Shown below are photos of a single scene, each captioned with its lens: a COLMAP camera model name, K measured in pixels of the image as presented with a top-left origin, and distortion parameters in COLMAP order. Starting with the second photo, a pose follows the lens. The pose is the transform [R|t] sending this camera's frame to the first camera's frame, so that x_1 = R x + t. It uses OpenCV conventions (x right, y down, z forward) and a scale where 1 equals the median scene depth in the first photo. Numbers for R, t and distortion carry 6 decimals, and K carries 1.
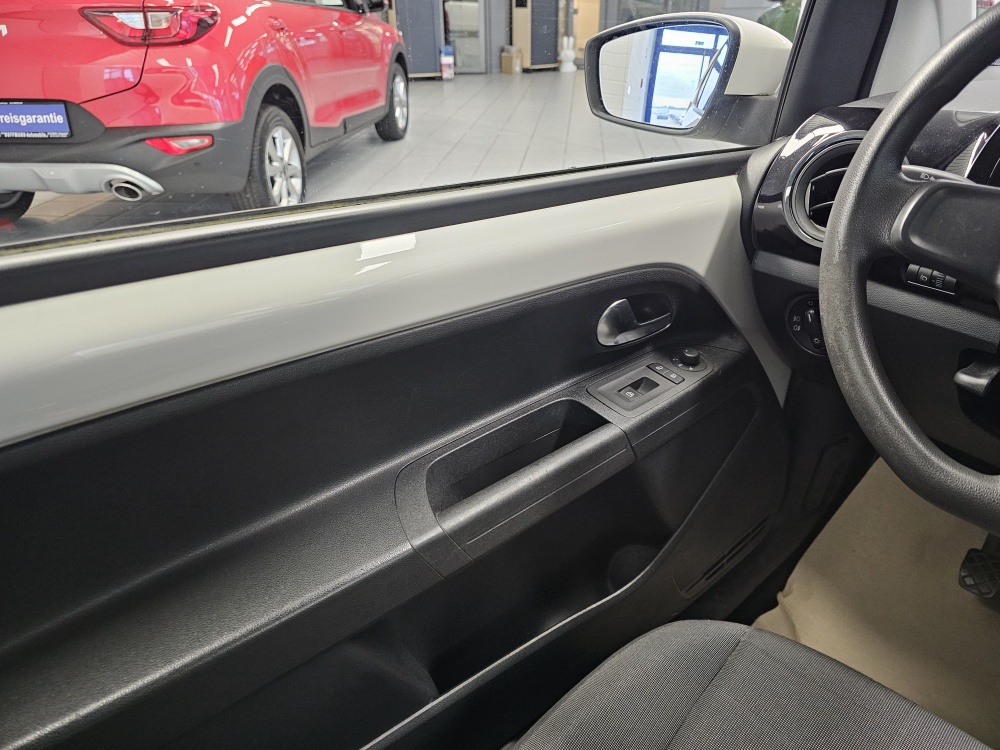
lens RADIAL K [[671.8, 0, 512.4], [0, 671.8, 355.1], [0, 0, 1]] dist [0.046400, -0.055991]
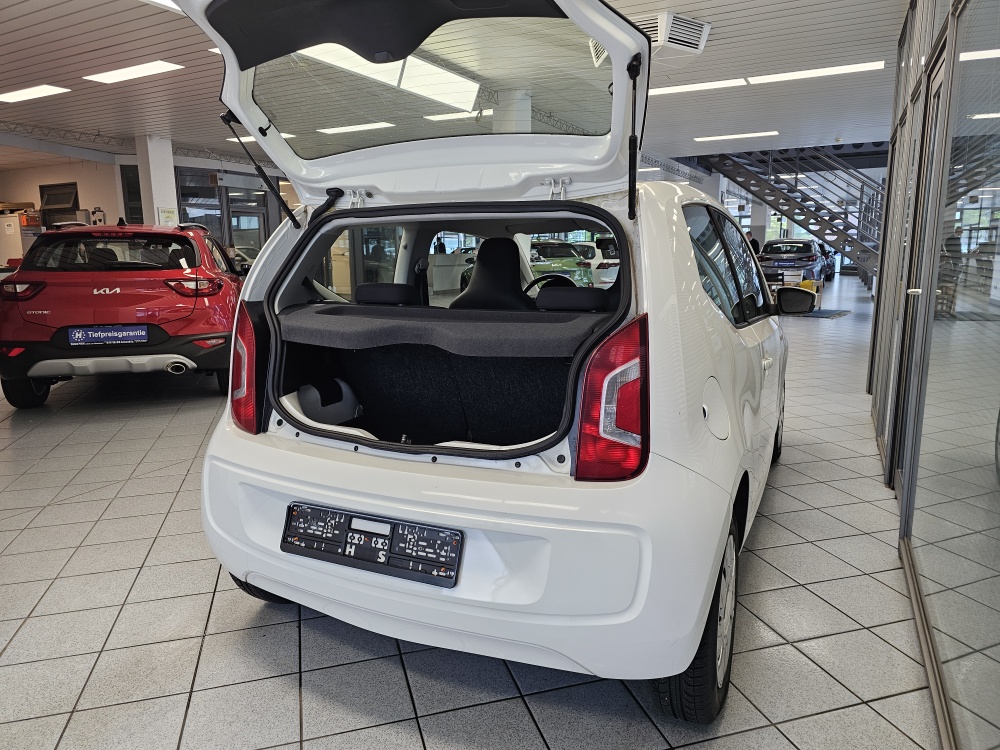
lens RADIAL K [[671.8, 0, 496.4], [0, 671.8, 377.0], [0, 0, 1]] dist [0.046400, -0.055991]
pose [[0.927755, -0.073586, 0.365864, -1.583907], [0.178054, 0.948869, -0.260663, 1.539643], [-0.327975, 0.306975, 0.893420, -3.445819]]
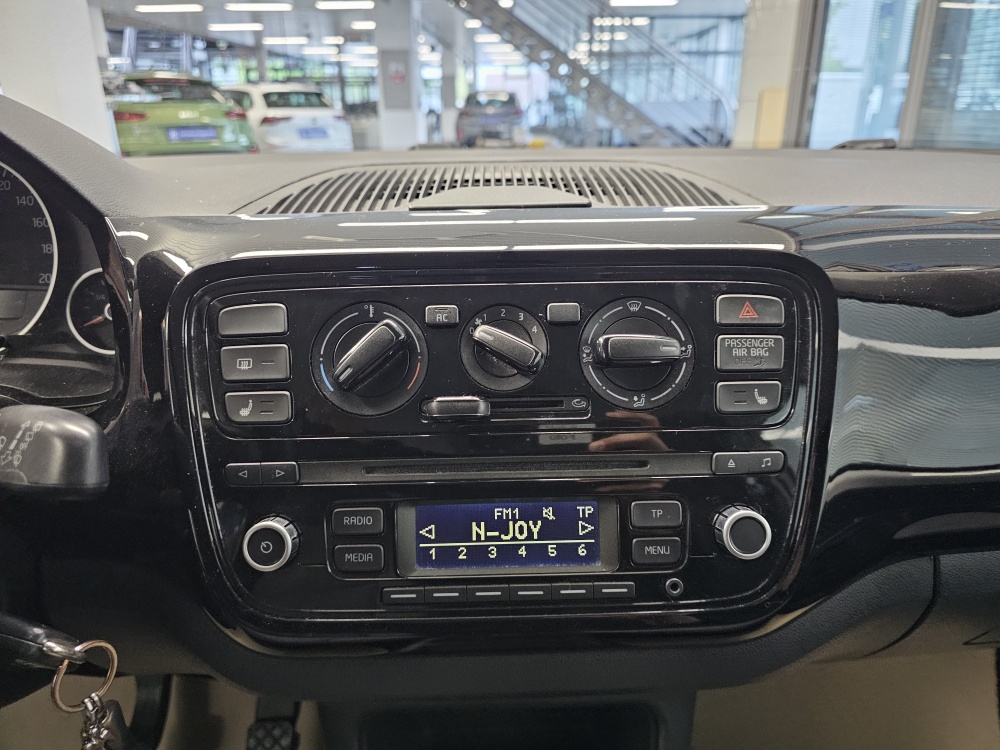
lens RADIAL K [[671.8, 0, 502.9], [0, 671.8, 382.8], [0, 0, 1]] dist [0.046400, -0.055991]
pose [[0.660730, -0.280315, 0.696319, 0.658780], [0.350404, 0.935559, 0.044130, 0.028799], [-0.663817, 0.214834, 0.716375, 0.005097]]
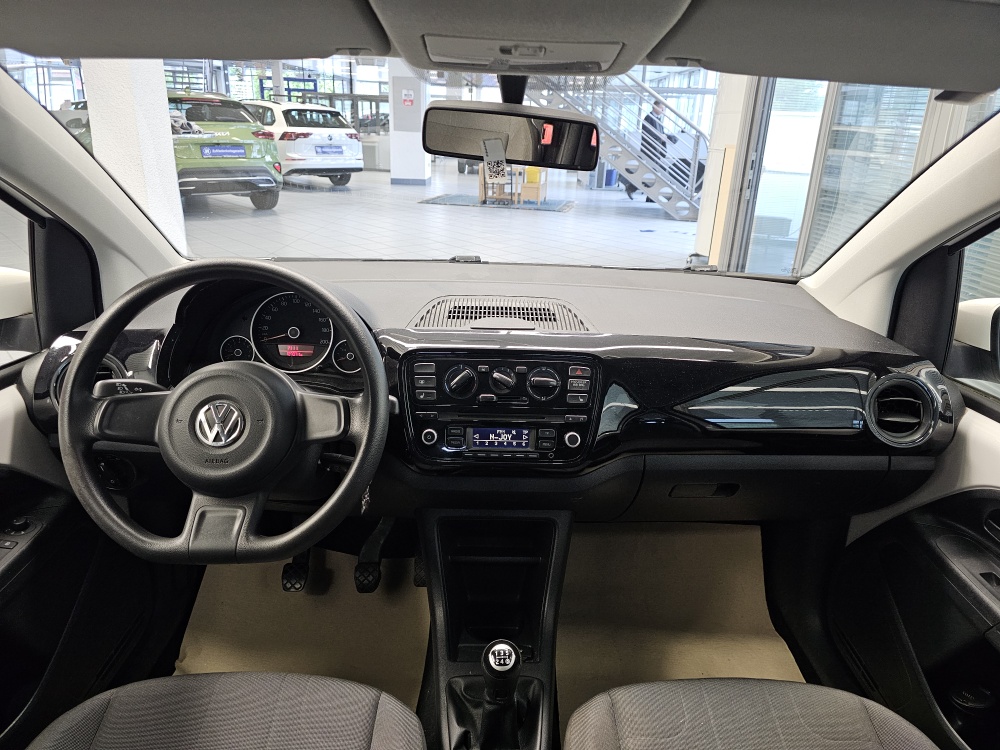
lens RADIAL K [[671.8, 0, 507.5], [0, 671.8, 369.0], [0, 0, 1]] dist [0.046400, -0.055991]
pose [[0.657903, -0.231781, 0.716548, 0.013435], [0.309231, 0.950694, 0.023597, -0.021830], [-0.686687, 0.206054, 0.697139, -0.641057]]
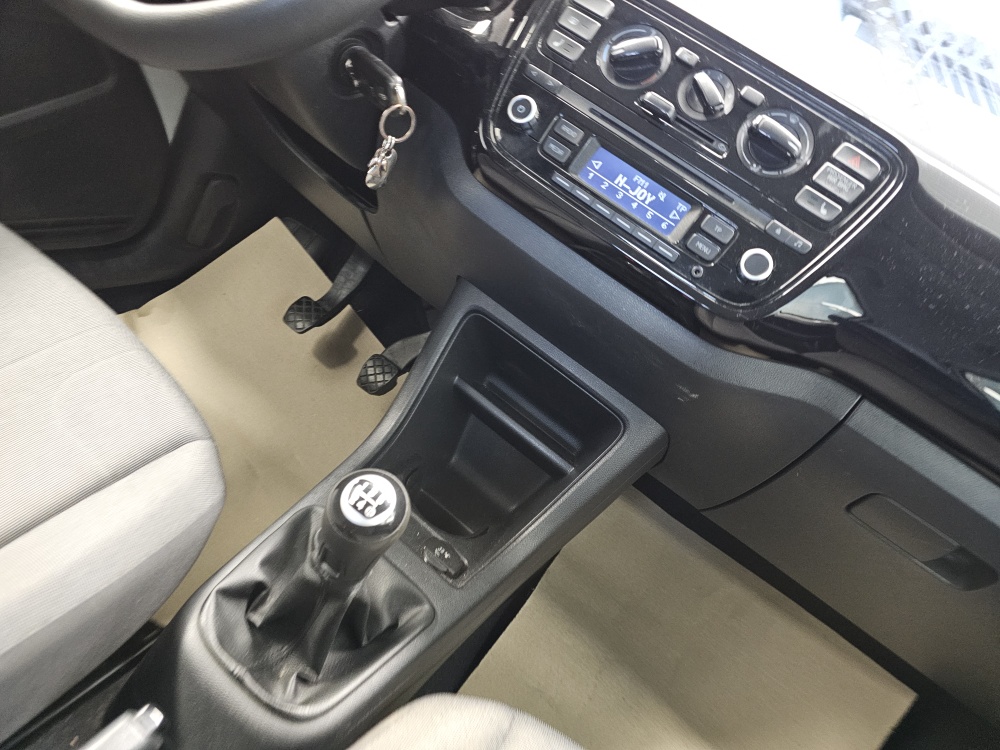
lens RADIAL K [[671.8, 0, 506.5], [0, 671.8, 383.1], [0, 0, 1]] dist [0.046400, -0.055991]
pose [[0.835403, 0.224005, 0.501920, 0.521325], [-0.296578, 0.952548, 0.068512, 0.309777], [-0.462756, -0.206094, 0.862196, -0.242130]]
